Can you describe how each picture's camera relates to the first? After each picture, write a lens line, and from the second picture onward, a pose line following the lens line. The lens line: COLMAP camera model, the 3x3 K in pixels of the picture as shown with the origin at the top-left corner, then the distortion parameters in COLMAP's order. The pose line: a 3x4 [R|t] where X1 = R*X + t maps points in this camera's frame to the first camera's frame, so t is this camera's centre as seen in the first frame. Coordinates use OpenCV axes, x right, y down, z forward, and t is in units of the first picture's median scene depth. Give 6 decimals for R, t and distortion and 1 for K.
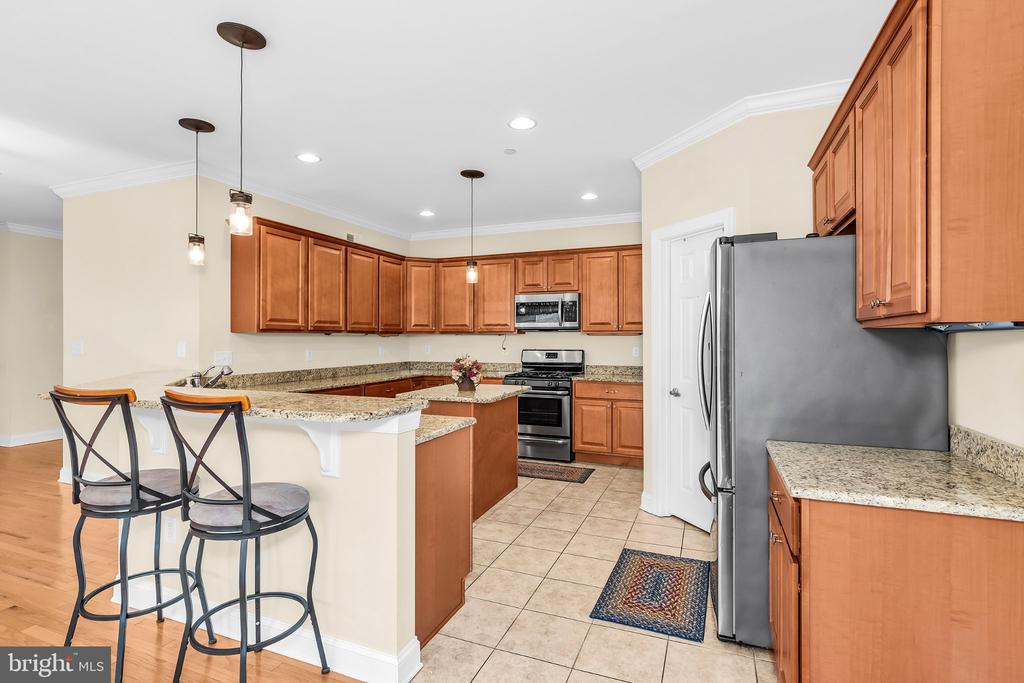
lens RADIAL K [[498.4, 0, 512.0], [0, 498.4, 341.5], [0, 0, 1]] dist [-0.000728, -0.000908]
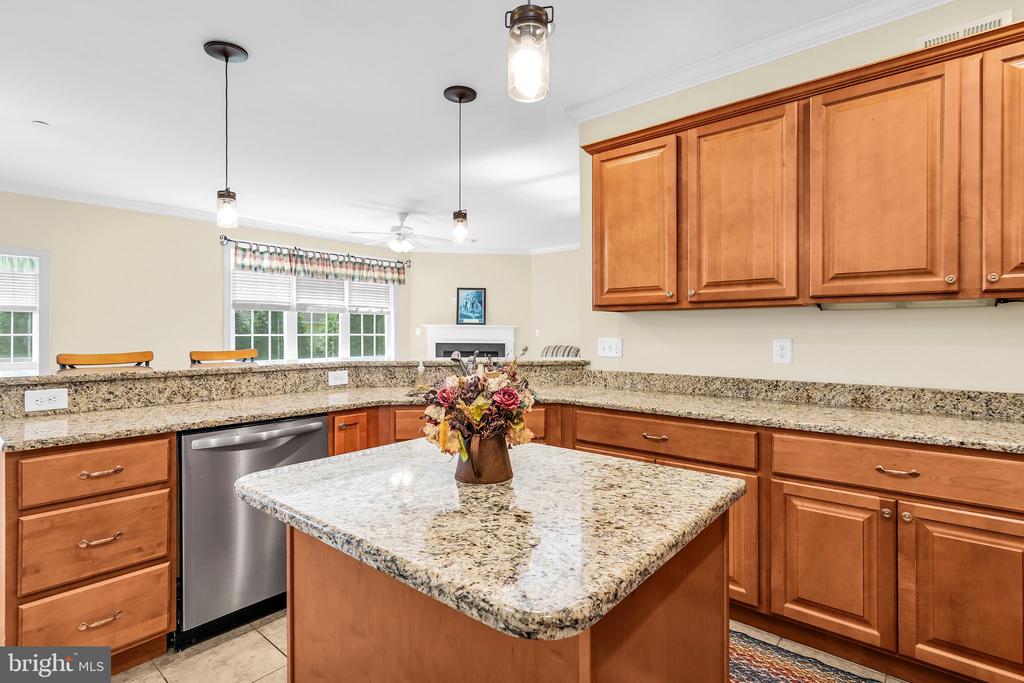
lens RADIAL K [[498.4, 0, 512.0], [0, 498.4, 341.5], [0, 0, 1]] dist [-0.000728, -0.000908]
pose [[-0.321620, 0.013287, -0.946776, 0.141412], [-0.008328, 0.999823, 0.016861, 0.010240], [0.946832, 0.013308, -0.321452, 0.844549]]
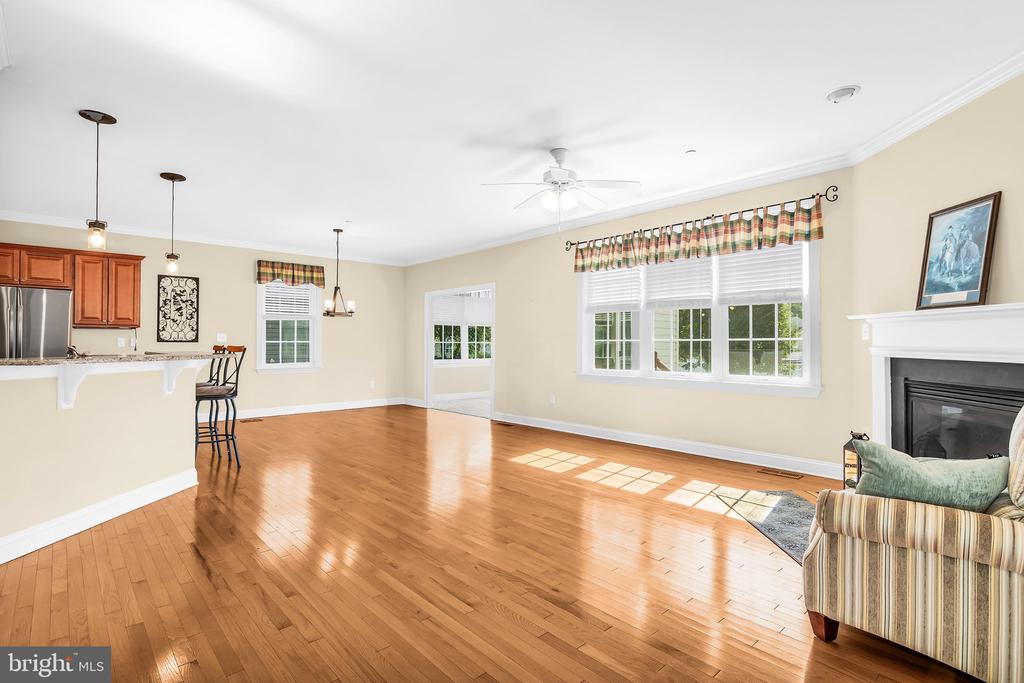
lens RADIAL K [[498.4, 0, 512.0], [0, 498.4, 341.5], [0, 0, 1]] dist [-0.000728, -0.000908]
pose [[-0.899709, 0.000305, 0.436490, -1.162209], [0.000939, 0.999999, 0.001237, 0.021295], [-0.436489, 0.001522, -0.899708, 0.936917]]
